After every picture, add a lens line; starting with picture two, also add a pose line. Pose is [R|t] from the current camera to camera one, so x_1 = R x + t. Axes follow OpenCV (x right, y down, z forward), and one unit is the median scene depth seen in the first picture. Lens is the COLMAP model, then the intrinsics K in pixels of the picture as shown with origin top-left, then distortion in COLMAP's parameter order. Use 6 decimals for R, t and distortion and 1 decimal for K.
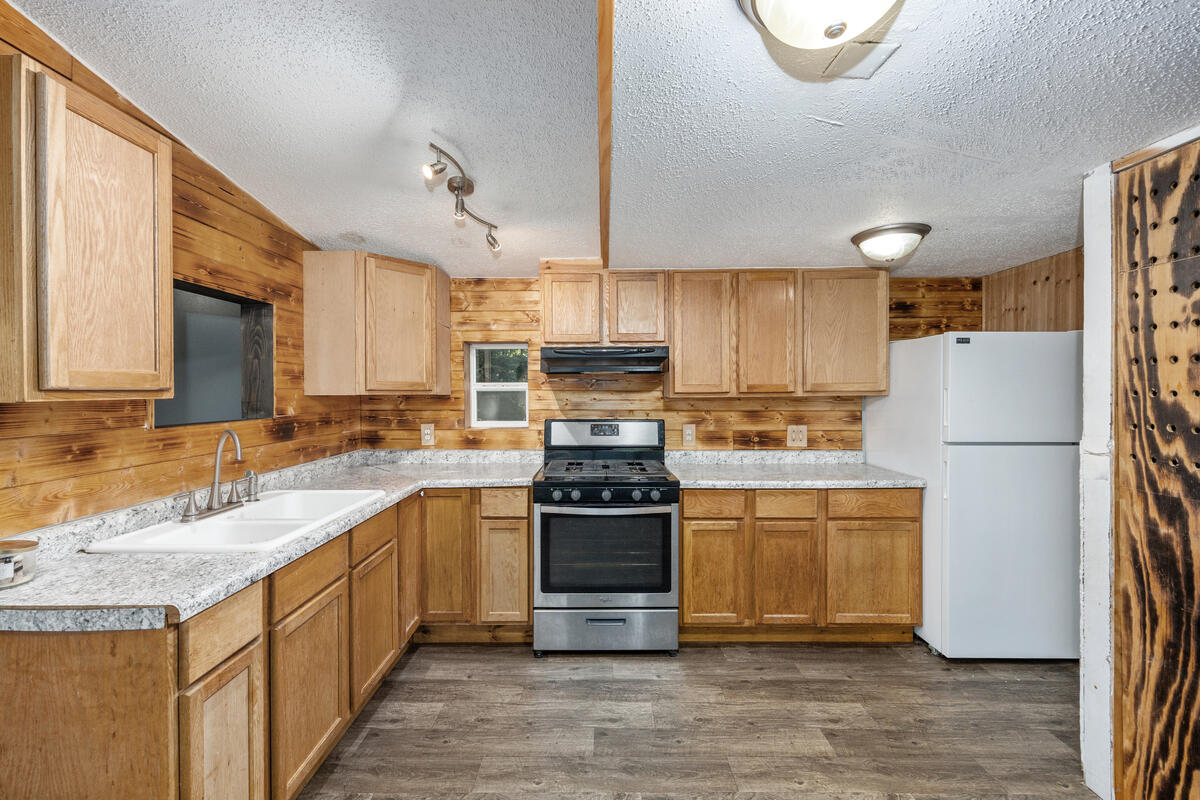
lens RADIAL K [[488.8, 0, 599.9], [0, 488.8, 394.5], [0, 0, 1]] dist [0.002352, -0.000314]
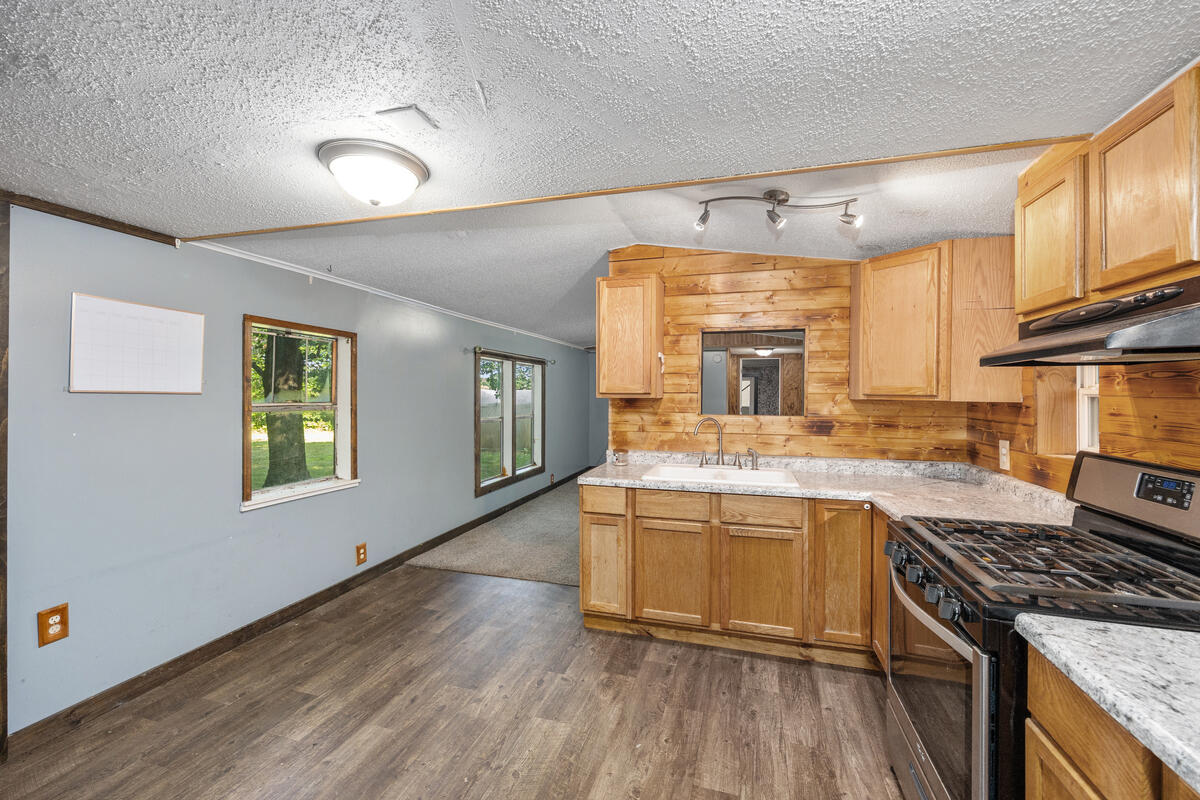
lens RADIAL K [[488.8, 0, 599.3], [0, 488.8, 392.7], [0, 0, 1]] dist [0.002352, -0.000314]
pose [[-0.284872, 0.001647, -0.958564, 0.413398], [-0.009549, 0.999944, 0.004556, -0.007895], [0.958518, 0.010451, -0.284841, 0.477947]]
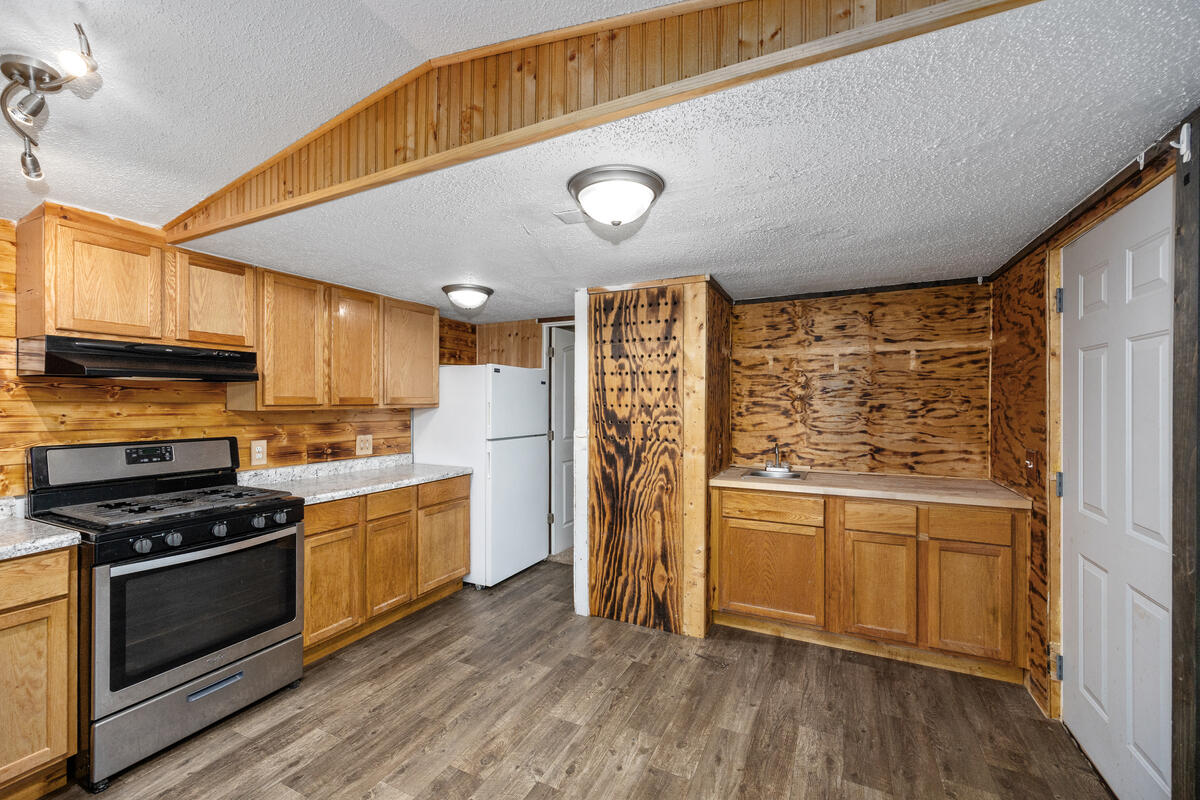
lens RADIAL K [[488.8, 0, 598.4], [0, 488.8, 402.6], [0, 0, 1]] dist [0.002352, -0.000314]
pose [[0.436186, 0.004497, 0.899845, -0.436878], [0.002895, 0.999975, -0.006400, -0.001212], [-0.899852, 0.005396, 0.436162, 0.066912]]
